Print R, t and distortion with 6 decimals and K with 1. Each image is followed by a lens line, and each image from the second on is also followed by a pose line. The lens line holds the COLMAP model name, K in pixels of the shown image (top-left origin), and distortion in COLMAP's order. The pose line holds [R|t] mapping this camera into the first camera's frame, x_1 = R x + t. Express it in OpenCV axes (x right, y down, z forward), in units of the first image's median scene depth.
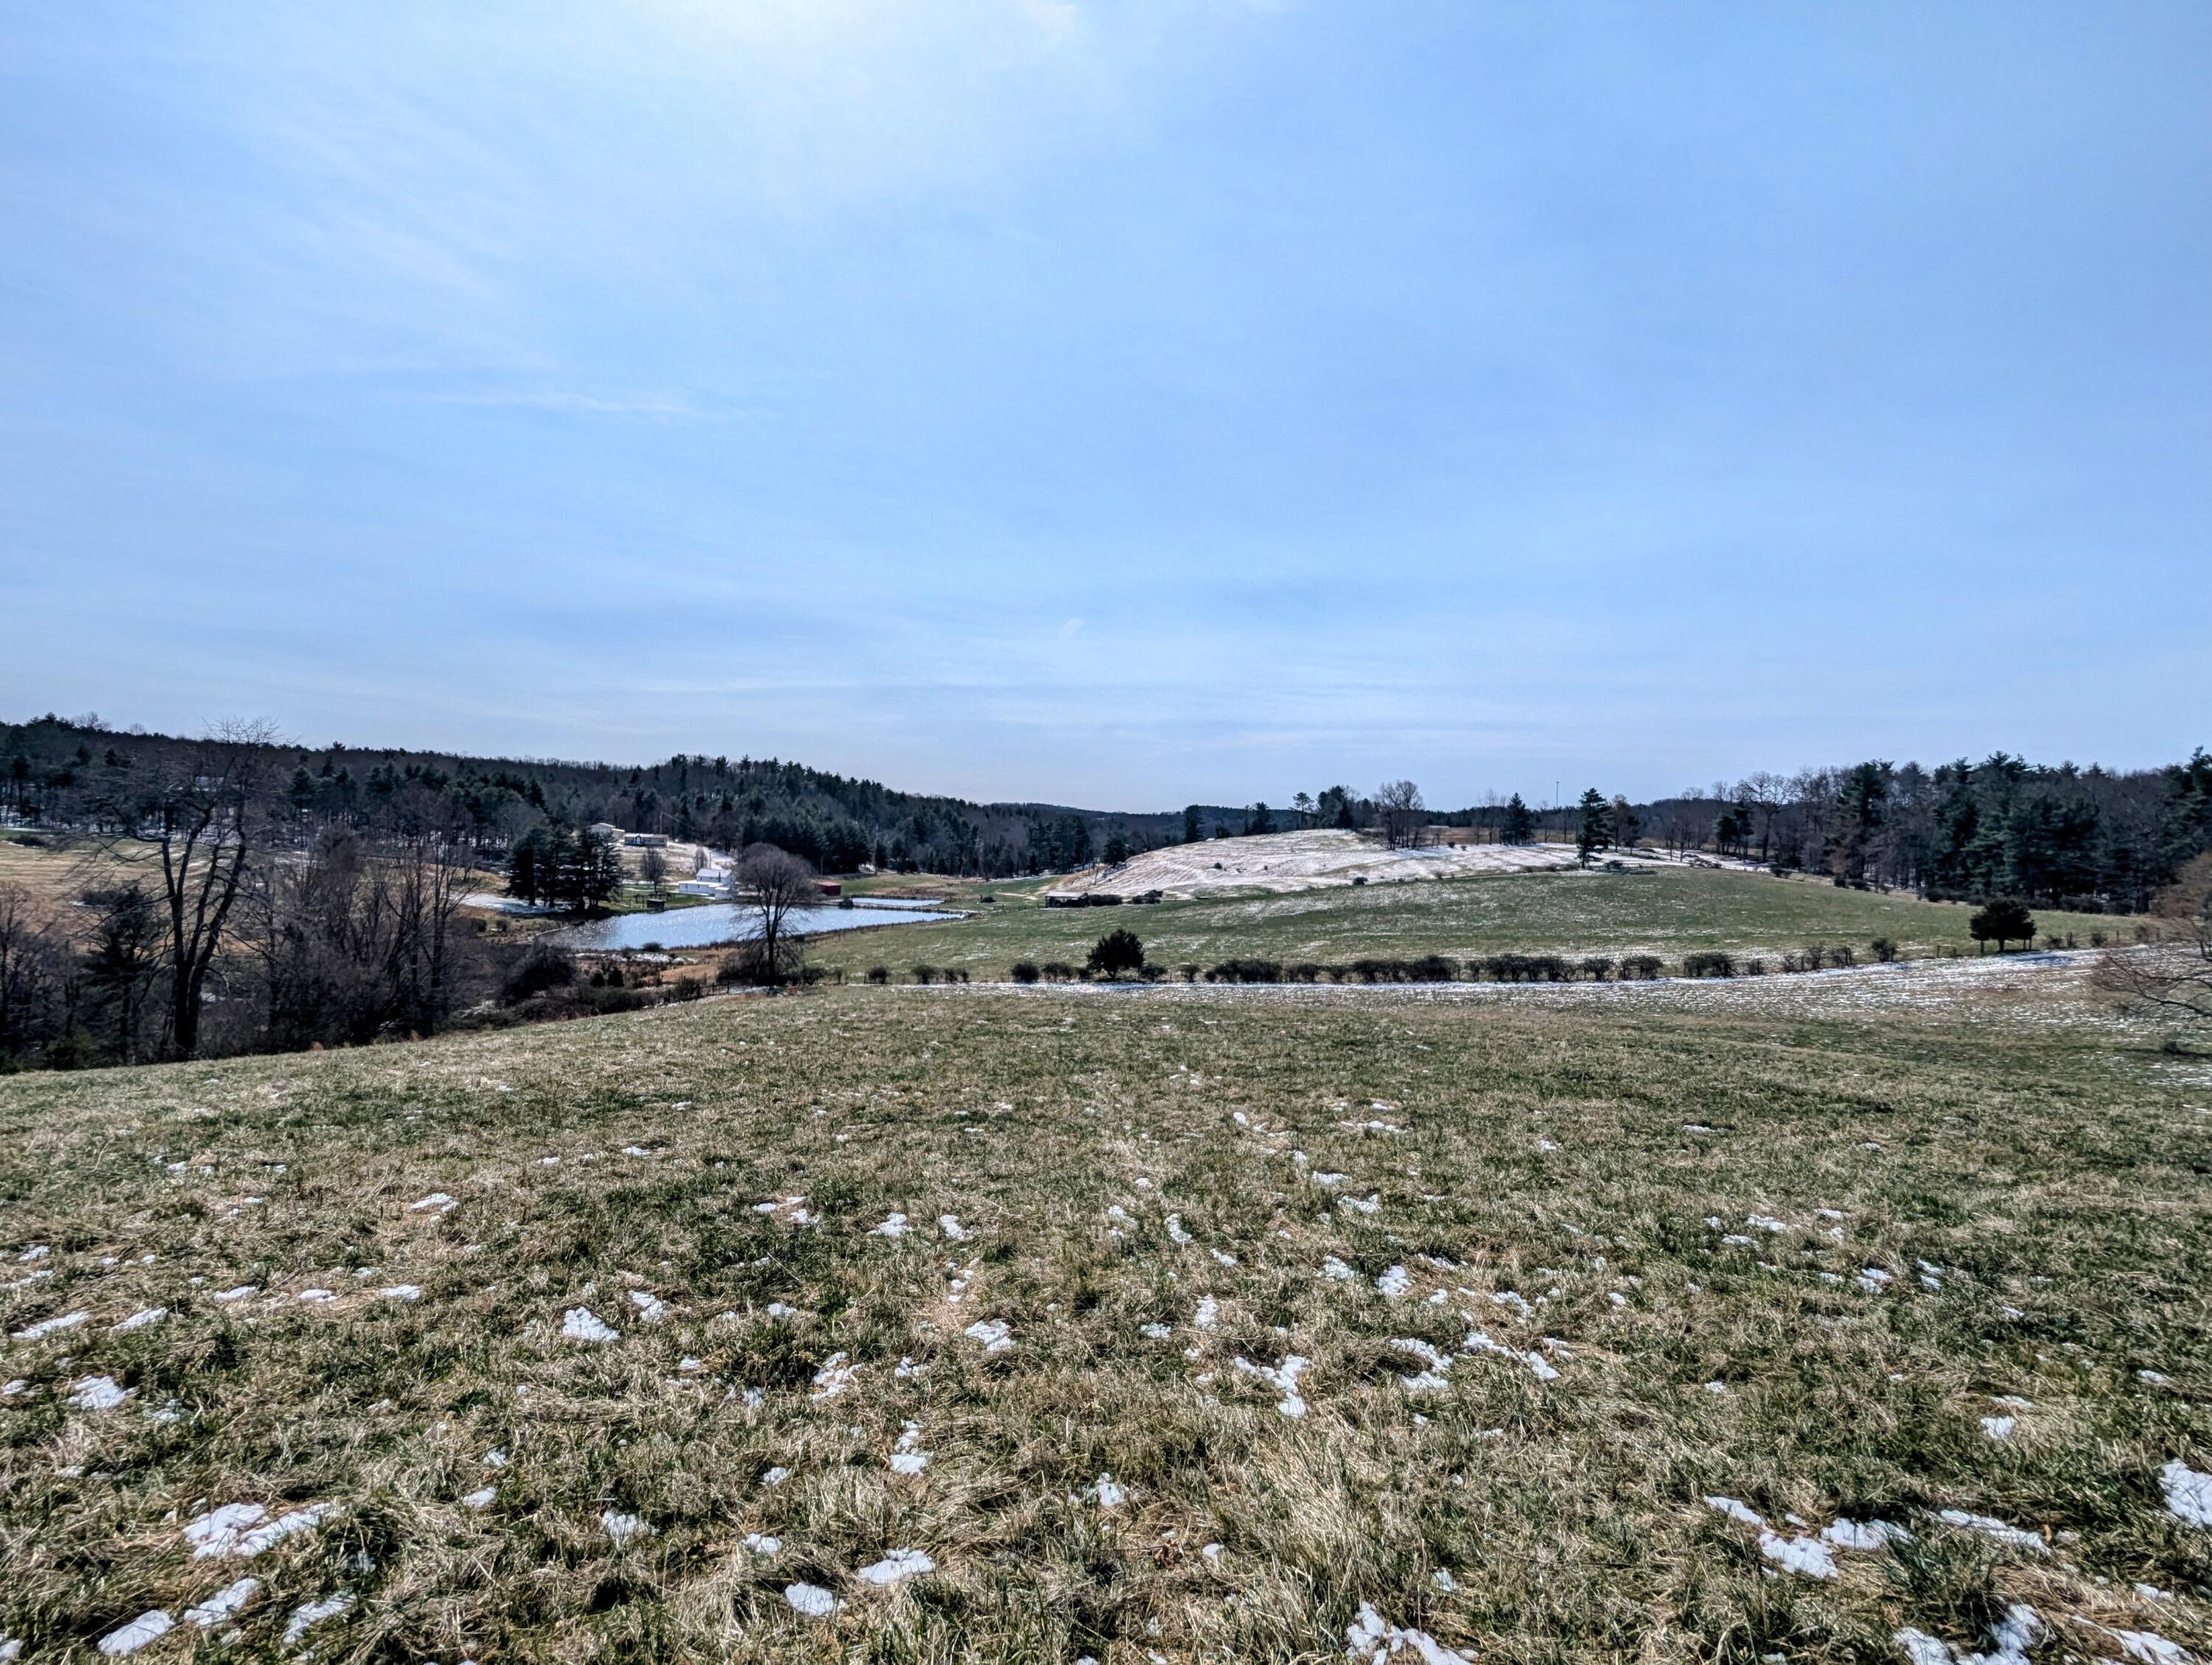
lens RADIAL K [[1036.2, 0, 1106.0], [0, 1036.2, 832.5], [0, 0, 1]] dist [-0.001010, -0.000097]
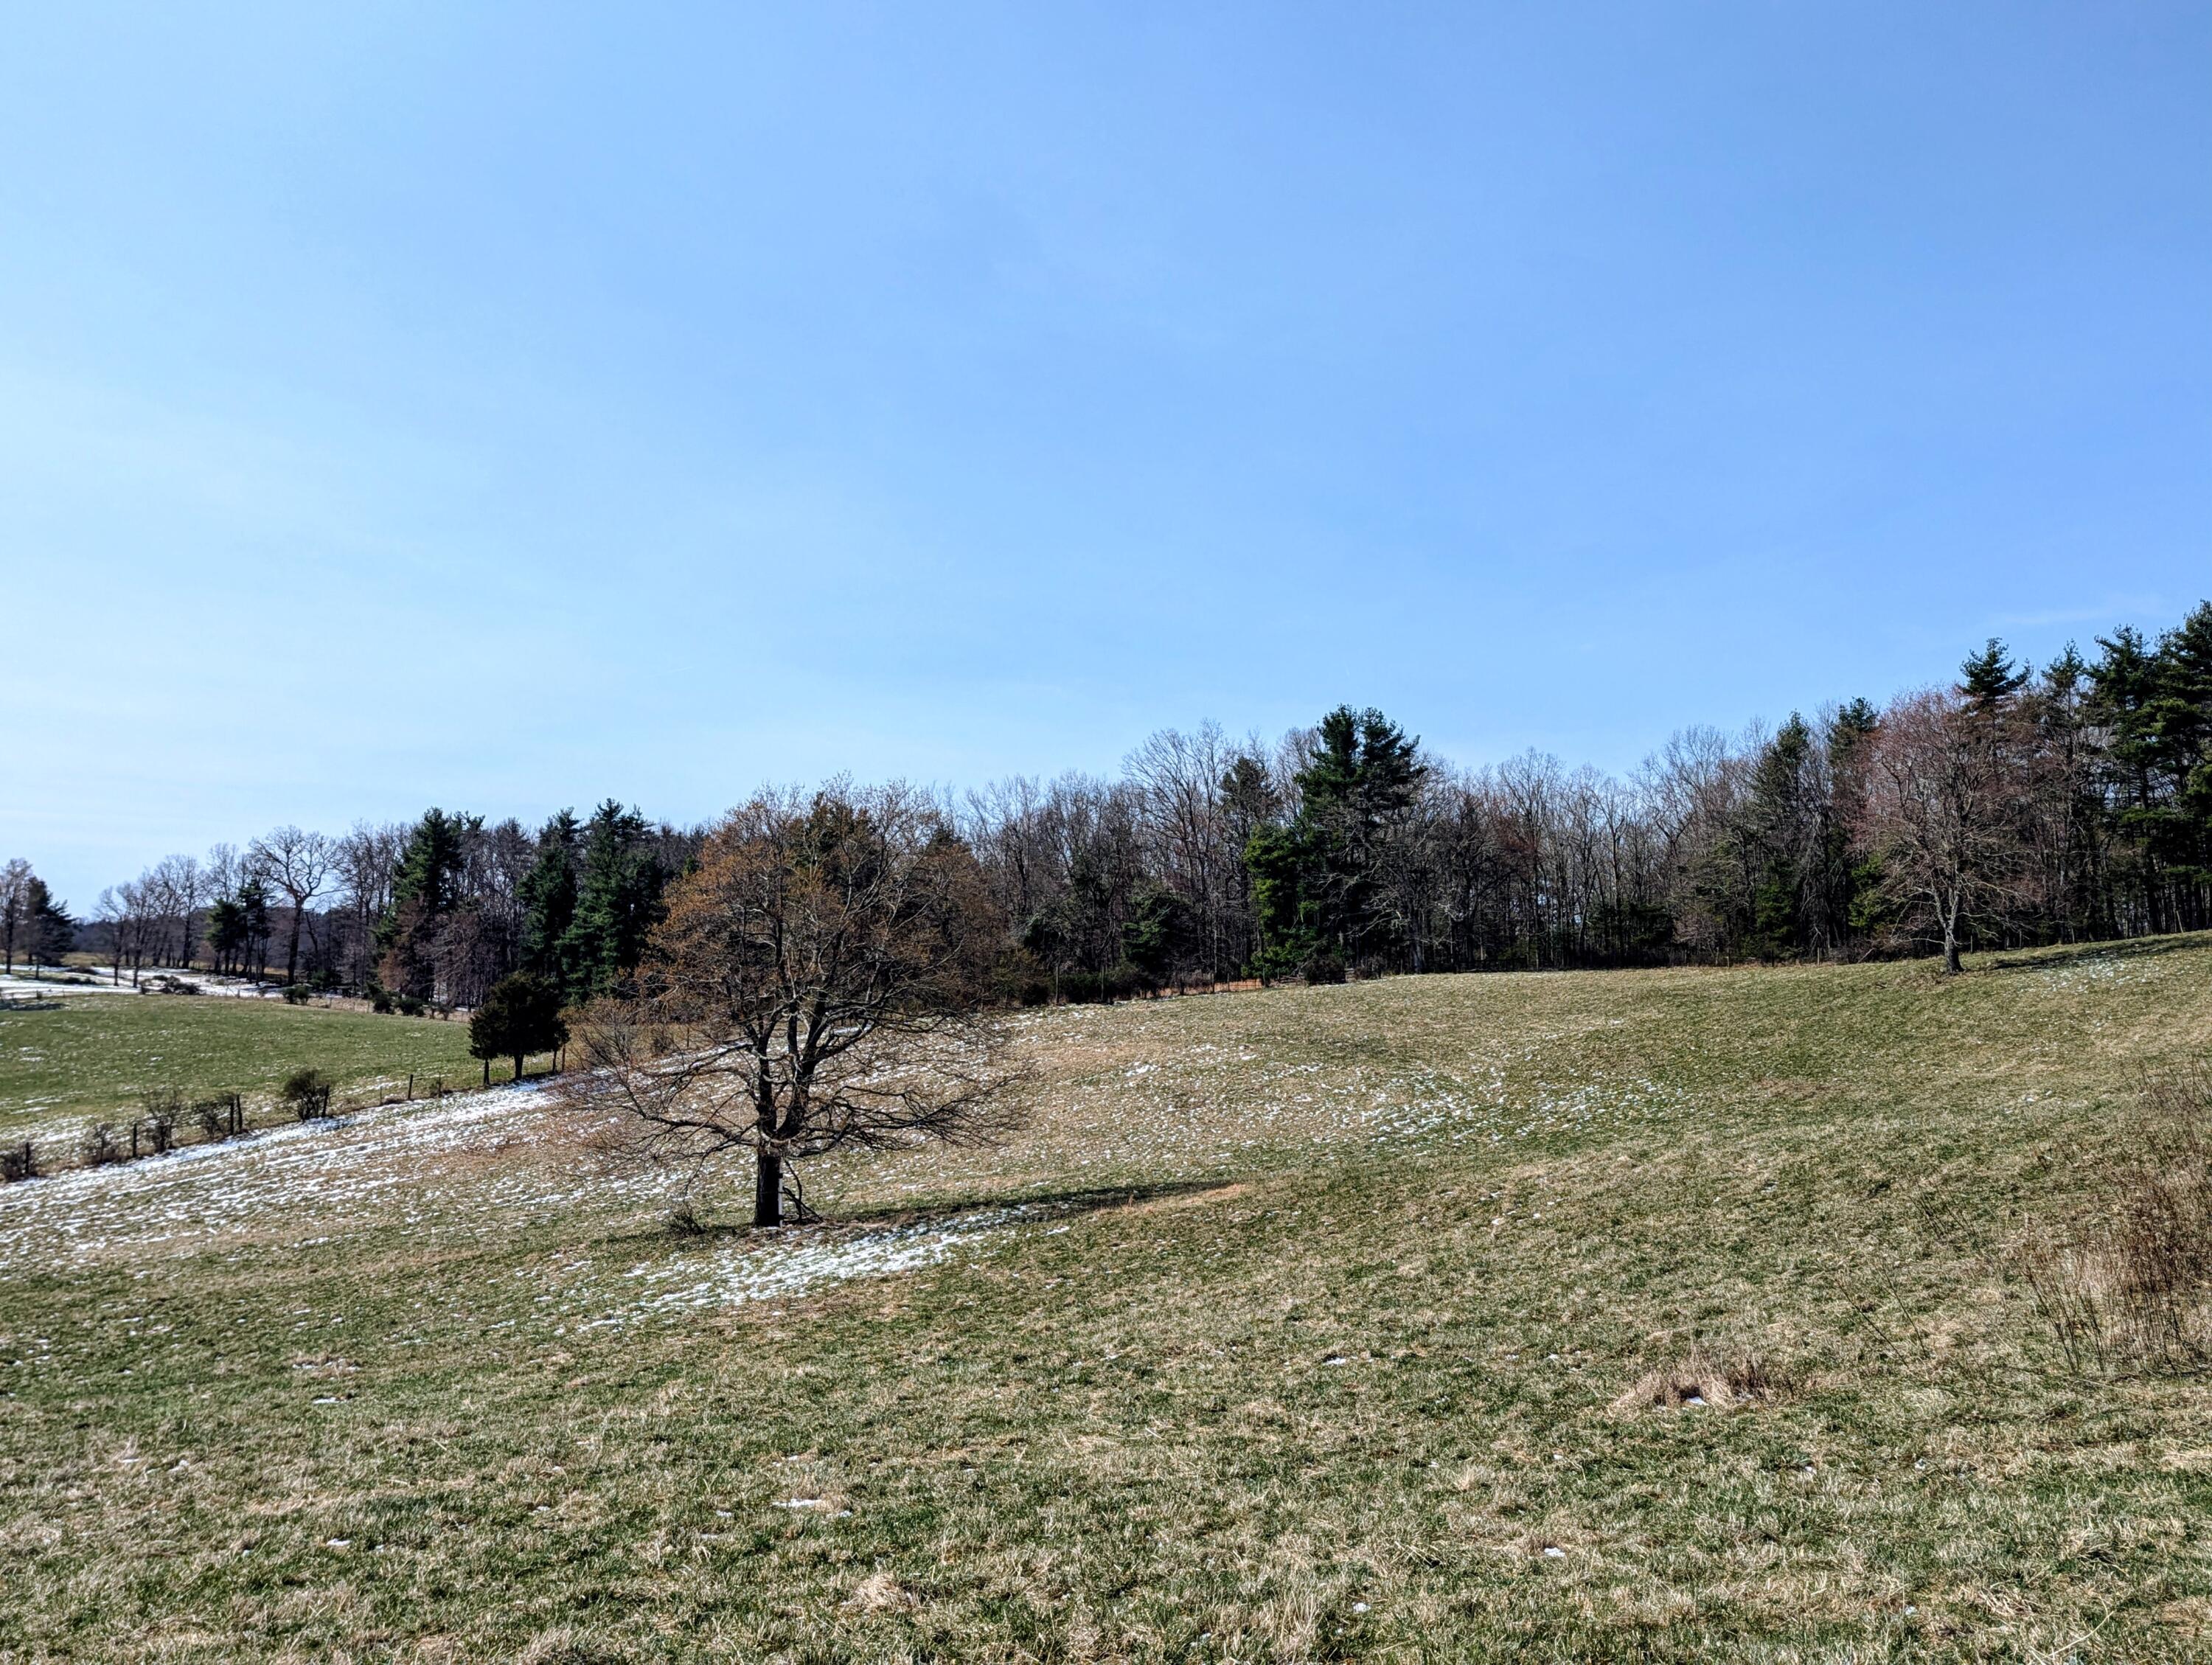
lens RADIAL K [[1548.7, 0, 1106.0], [0, 1548.7, 832.5], [0, 0, 1]] dist [0.000989, 0.000201]
pose [[0.567346, 0.062986, 0.821067, 0.245072], [0.023399, 0.995435, -0.092531, 0.045540], [-0.823147, 0.071709, 0.563282, 0.193267]]
